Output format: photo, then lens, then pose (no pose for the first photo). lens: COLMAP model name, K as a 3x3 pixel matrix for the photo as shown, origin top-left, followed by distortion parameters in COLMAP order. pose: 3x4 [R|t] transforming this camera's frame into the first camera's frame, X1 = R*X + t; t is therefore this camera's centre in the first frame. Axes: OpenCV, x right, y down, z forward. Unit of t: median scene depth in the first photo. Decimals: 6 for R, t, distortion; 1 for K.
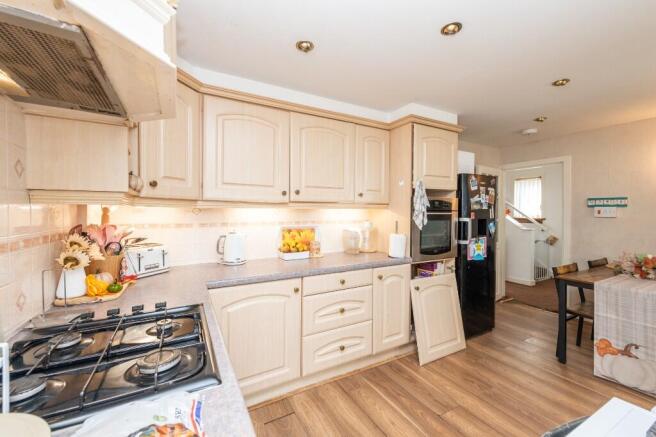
lens RADIAL K [[260.4, 0, 326.8], [0, 260.4, 215.0], [0, 0, 1]] dist [0.013774, 0.000260]
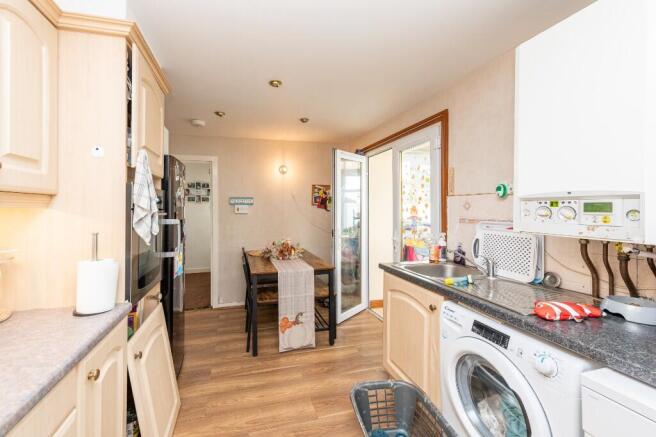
lens RADIAL K [[280.1, 0, 308.0], [0, 280.1, 207.1], [0, 0, 1]] dist [-0.002282, -0.000346]
pose [[0.249758, 0.000668, 0.968308, -0.119841], [0.012133, 0.999919, -0.003819, -0.016067], [-0.968232, 0.012702, 0.249729, 0.518525]]
